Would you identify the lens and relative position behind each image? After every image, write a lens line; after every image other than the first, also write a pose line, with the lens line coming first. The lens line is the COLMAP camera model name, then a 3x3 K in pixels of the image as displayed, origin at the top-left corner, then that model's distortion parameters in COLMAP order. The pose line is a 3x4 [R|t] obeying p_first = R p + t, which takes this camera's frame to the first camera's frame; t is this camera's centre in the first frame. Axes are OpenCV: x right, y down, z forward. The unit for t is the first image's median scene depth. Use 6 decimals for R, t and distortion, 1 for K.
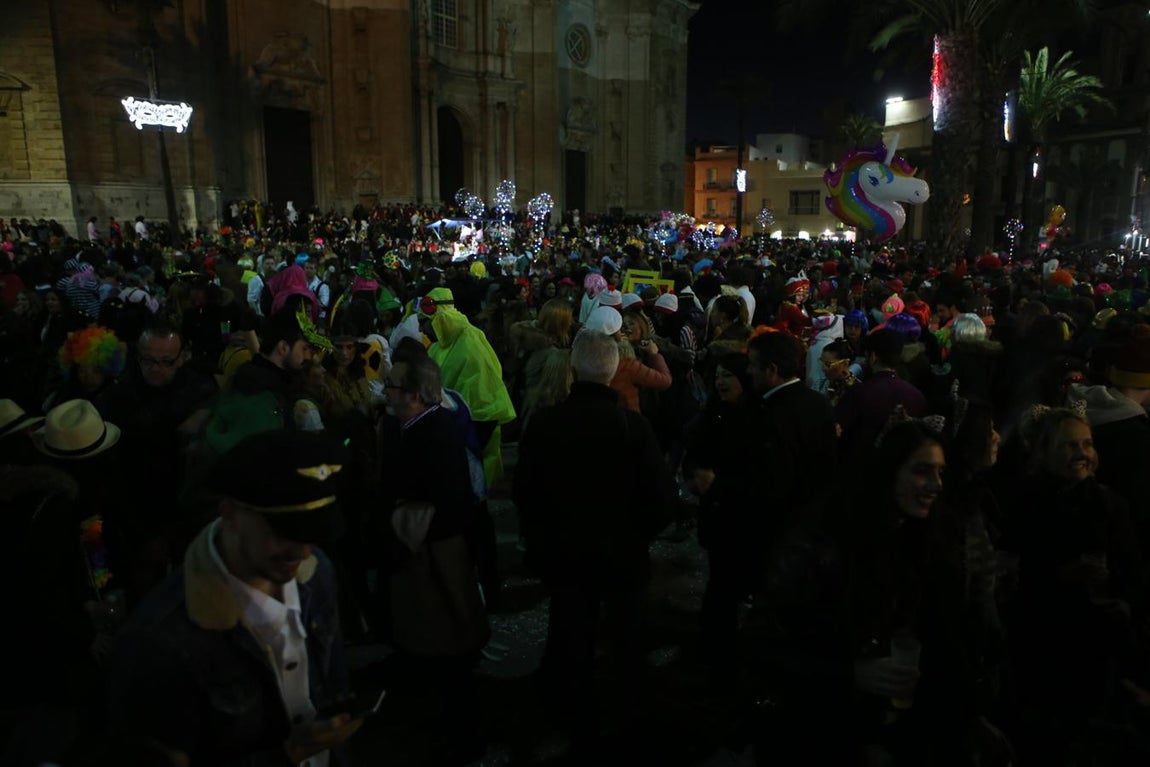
lens RADIAL K [[834.3, 0, 575.0], [0, 834.3, 383.5], [0, 0, 1]] dist [-0.079264, 0.071359]
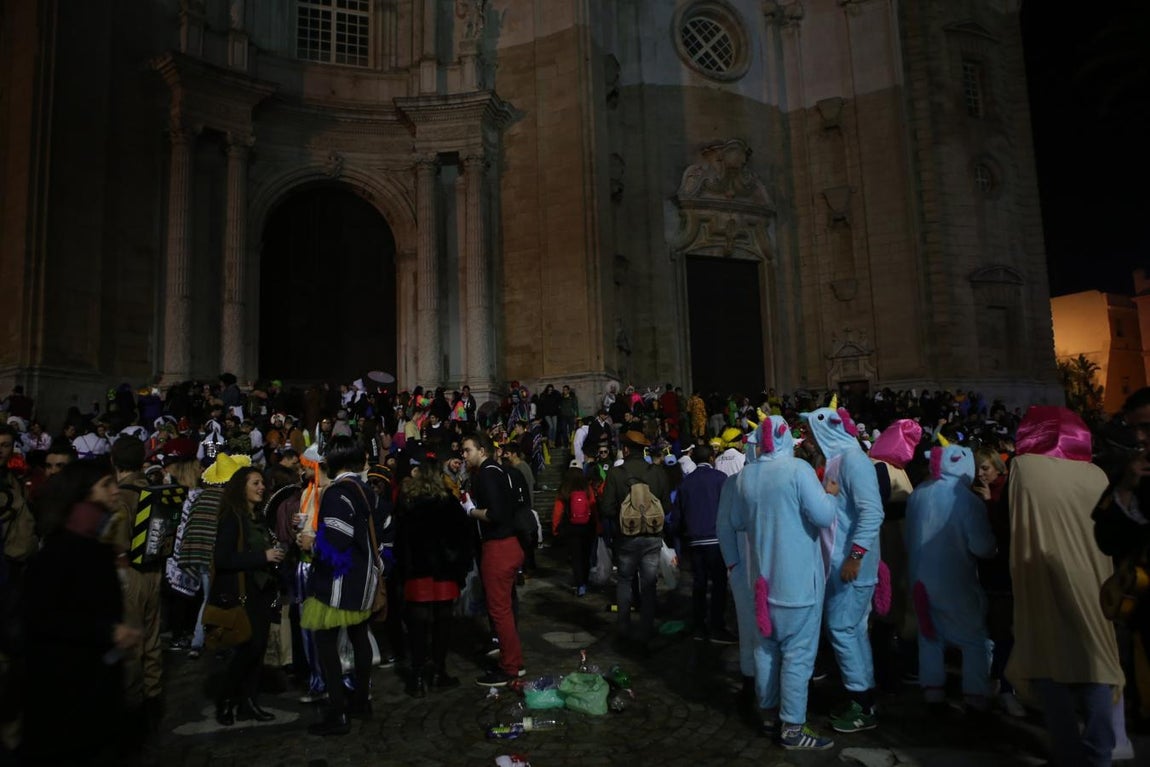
lens RADIAL K [[773.4, 0, 576.1], [0, 773.4, 376.6], [0, 0, 1]] dist [-0.062356, 0.004466]
pose [[0.831265, -0.084292, -0.549448, 0.199078], [-0.067144, 0.965973, -0.249774, -0.142711], [0.551806, 0.244521, 0.797320, 0.821616]]
